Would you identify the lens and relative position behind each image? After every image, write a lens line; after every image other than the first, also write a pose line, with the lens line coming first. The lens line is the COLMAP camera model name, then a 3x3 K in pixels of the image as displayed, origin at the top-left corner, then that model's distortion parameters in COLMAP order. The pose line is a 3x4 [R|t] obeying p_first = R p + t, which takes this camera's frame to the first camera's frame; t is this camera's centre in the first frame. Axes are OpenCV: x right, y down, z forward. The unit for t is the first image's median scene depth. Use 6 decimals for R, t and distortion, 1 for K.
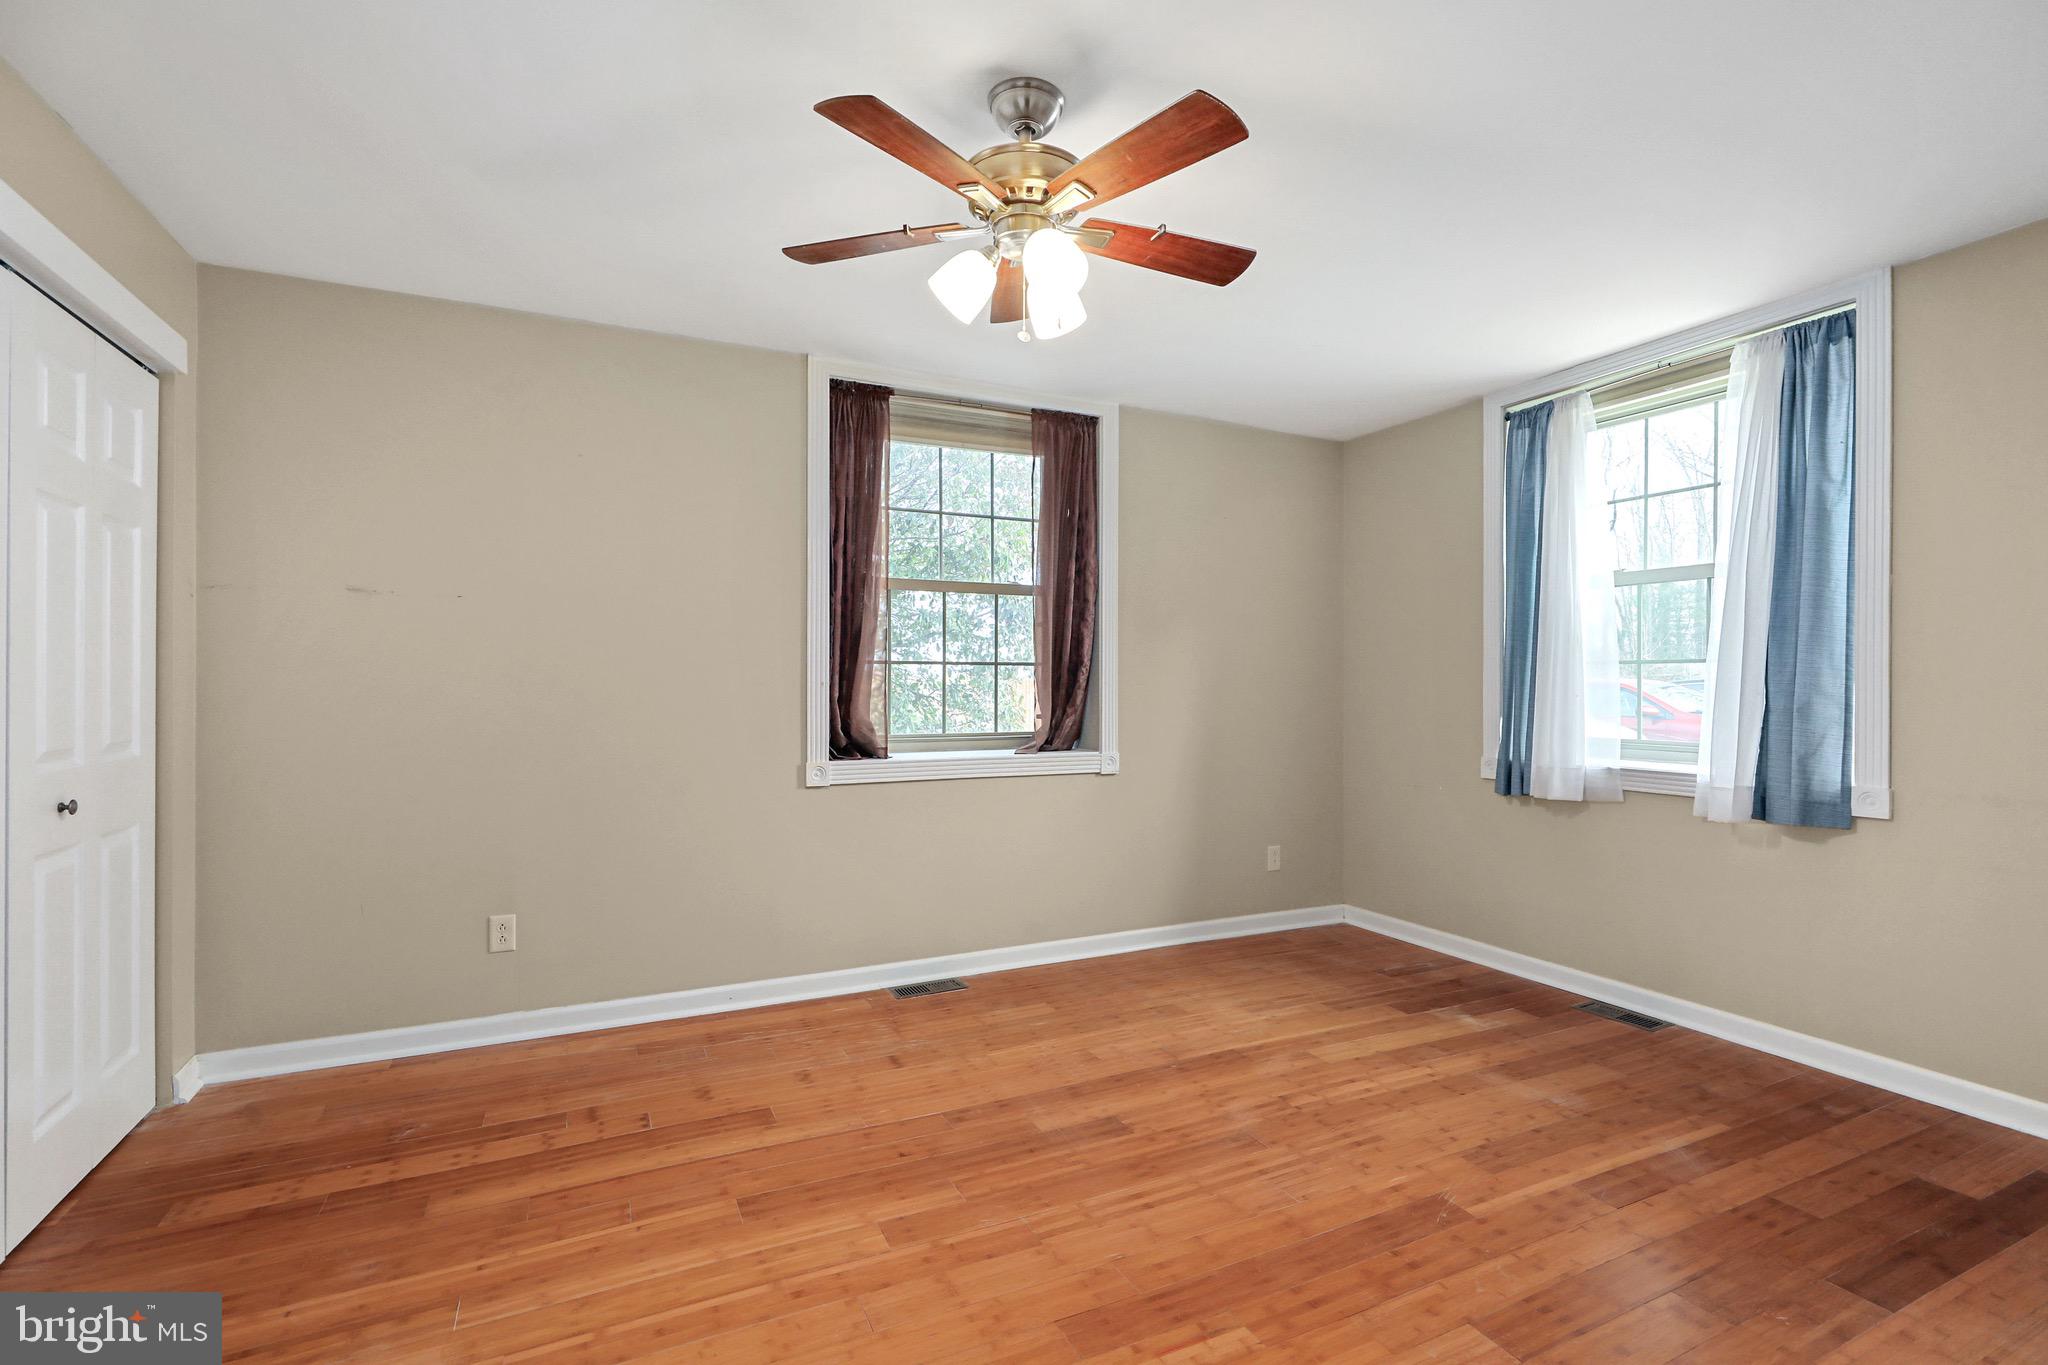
lens RADIAL K [[934.2, 0, 1028.2], [0, 934.2, 680.0], [0, 0, 1]] dist [-0.000396, -0.000353]
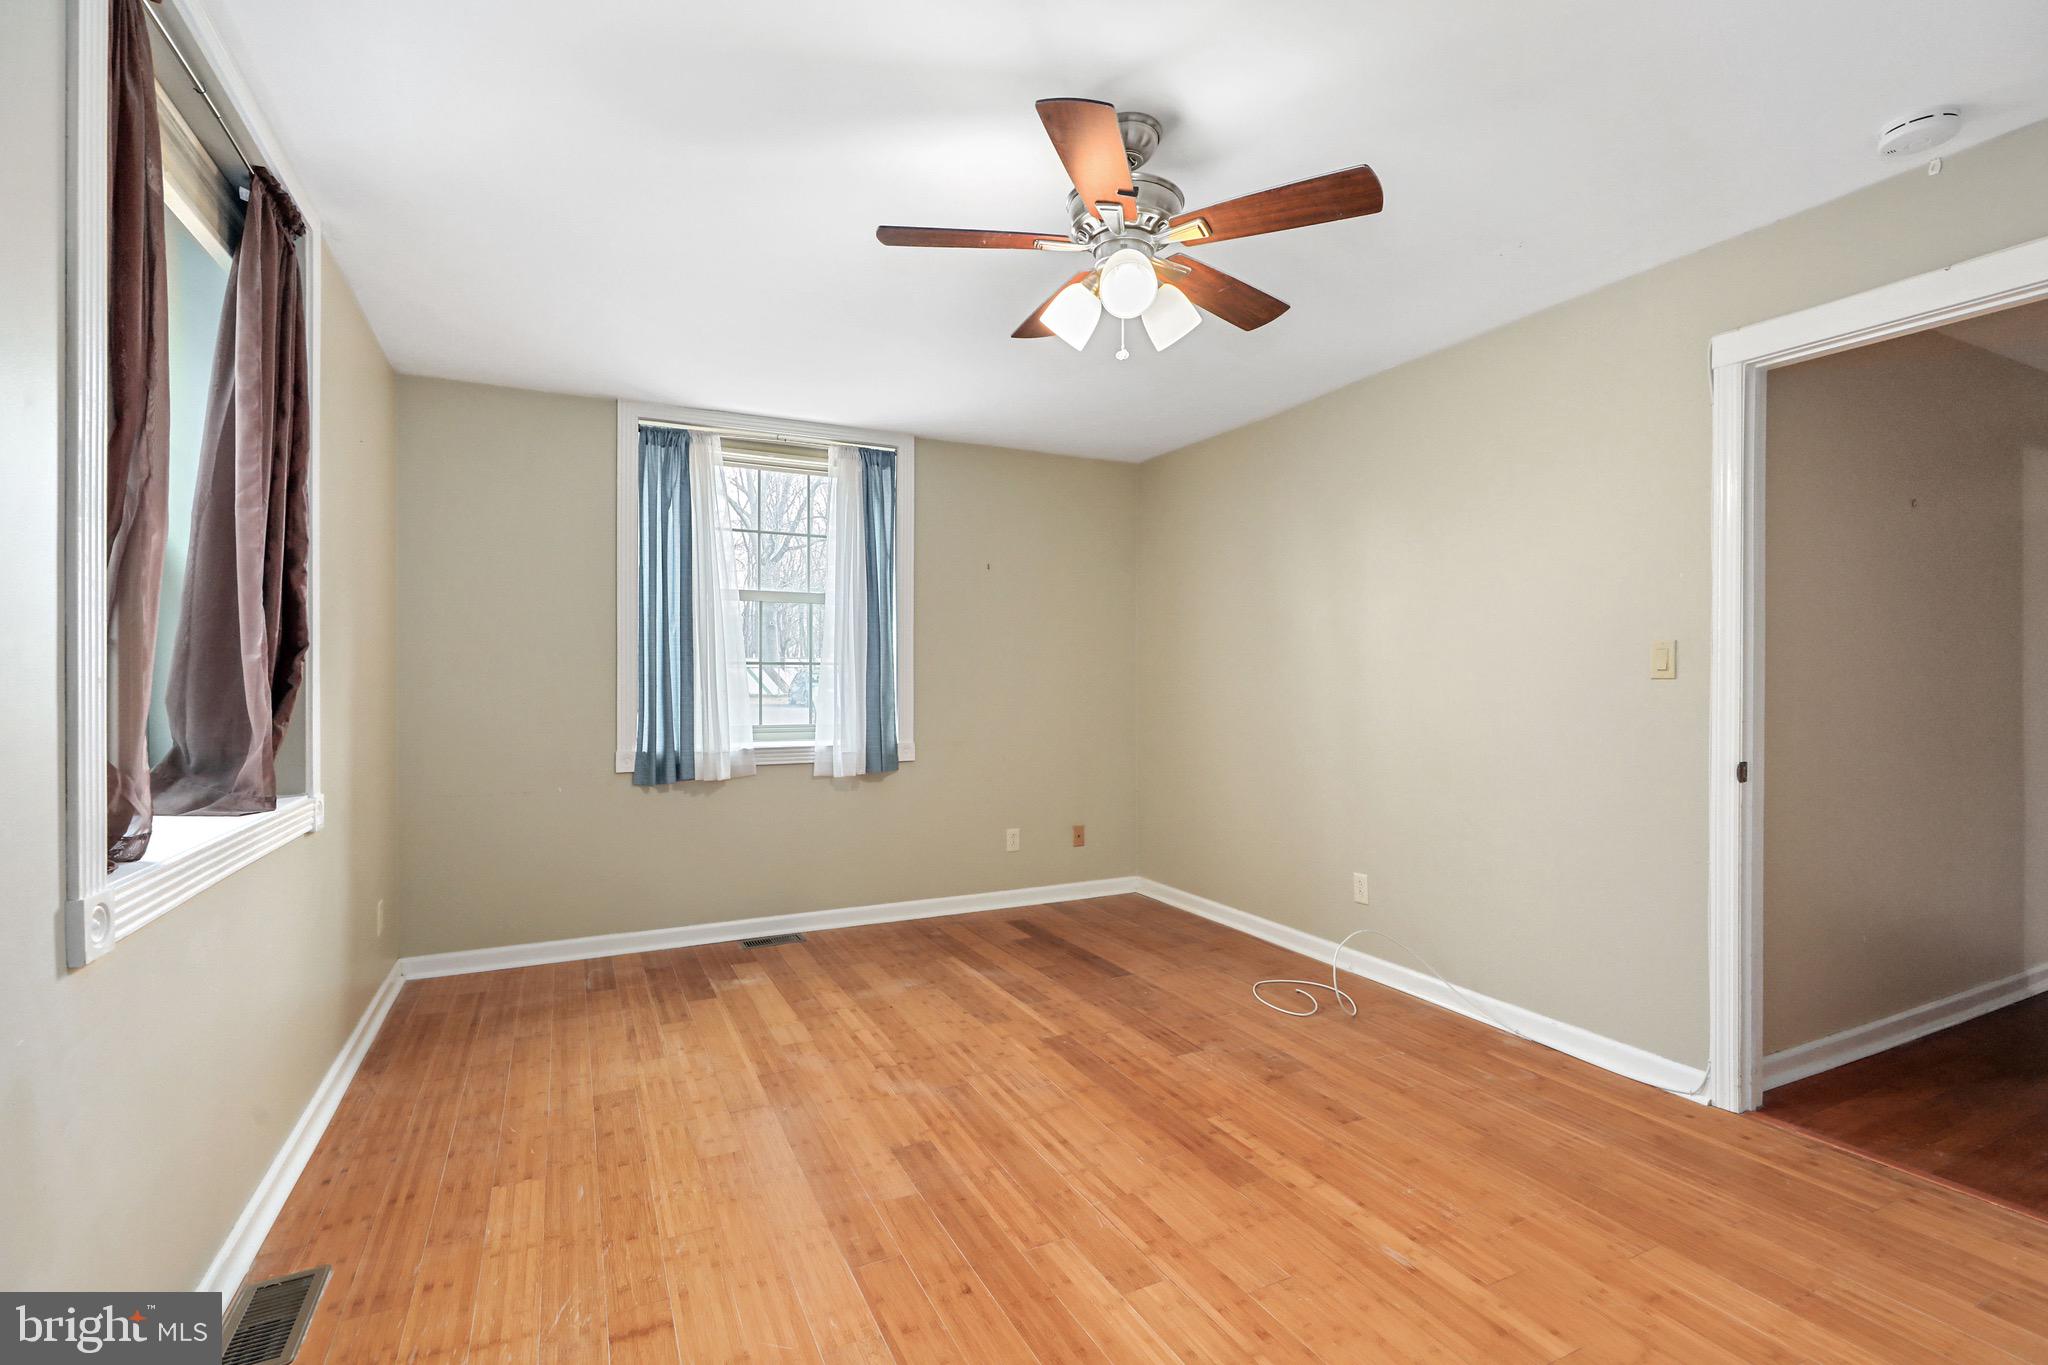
lens RADIAL K [[922.9, 0, 1024.0], [0, 922.9, 682.5], [0, 0, 1]] dist [-0.000668, -0.000750]
pose [[-0.011334, -0.002700, 0.999932, -0.736152], [-0.006522, 0.999975, 0.002626, 0.000981], [-0.999915, -0.006491, -0.011351, 0.789722]]
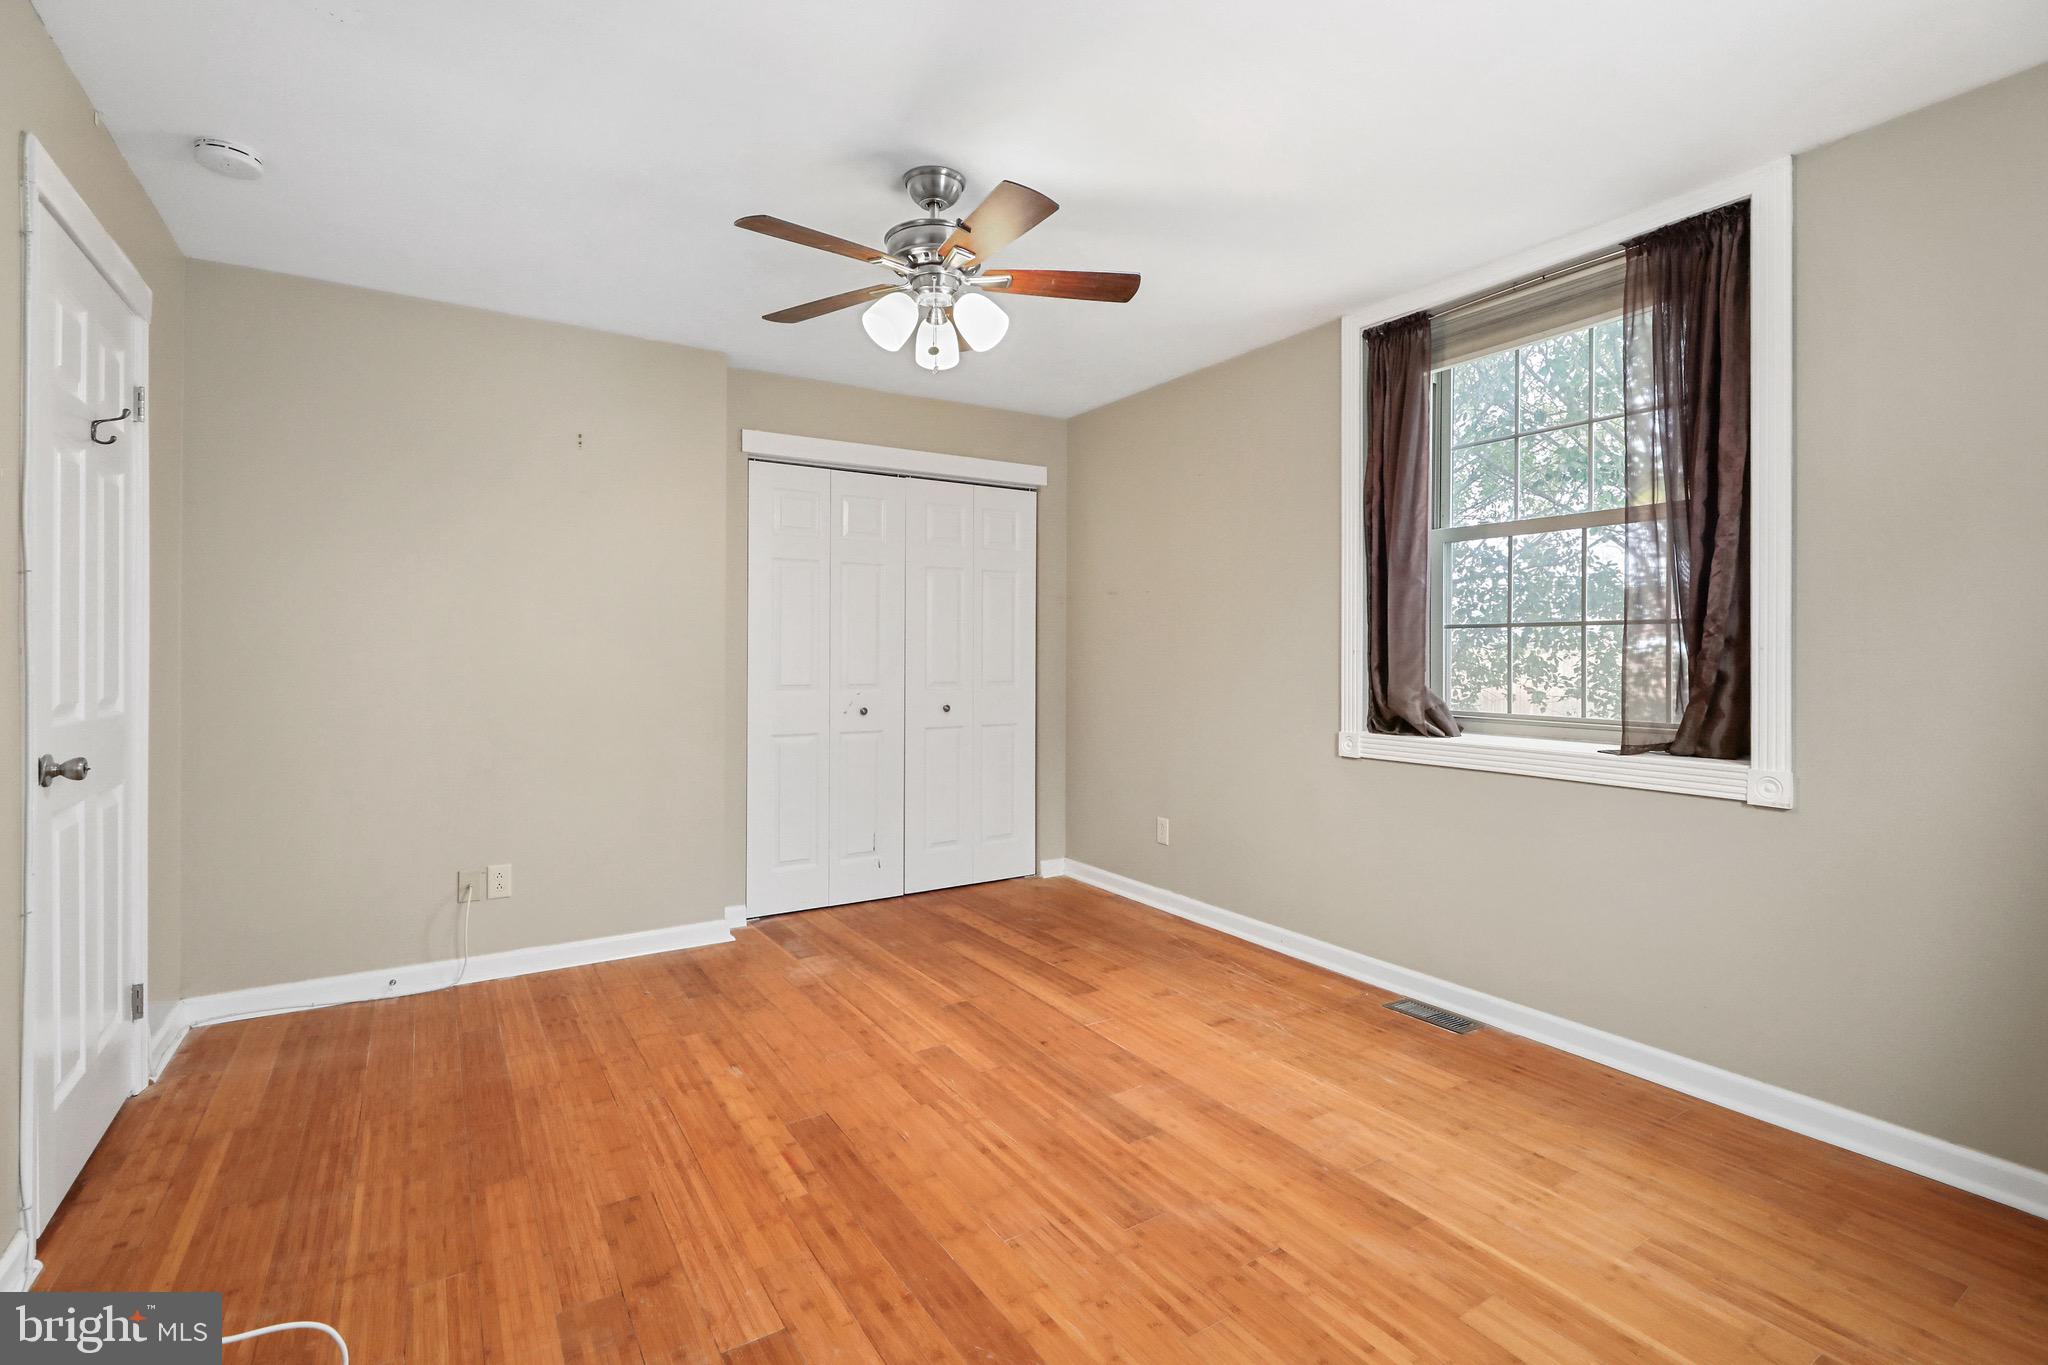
lens RADIAL K [[940.7, 0, 1026.7], [0, 940.7, 644.3], [0, 0, 1]] dist [0.000142, -0.000098]
pose [[0.117594, -0.011240, -0.992998, 0.876068], [0.002807, 0.999936, -0.010986, 0.007774], [0.993058, -0.001495, 0.117618, 0.685104]]
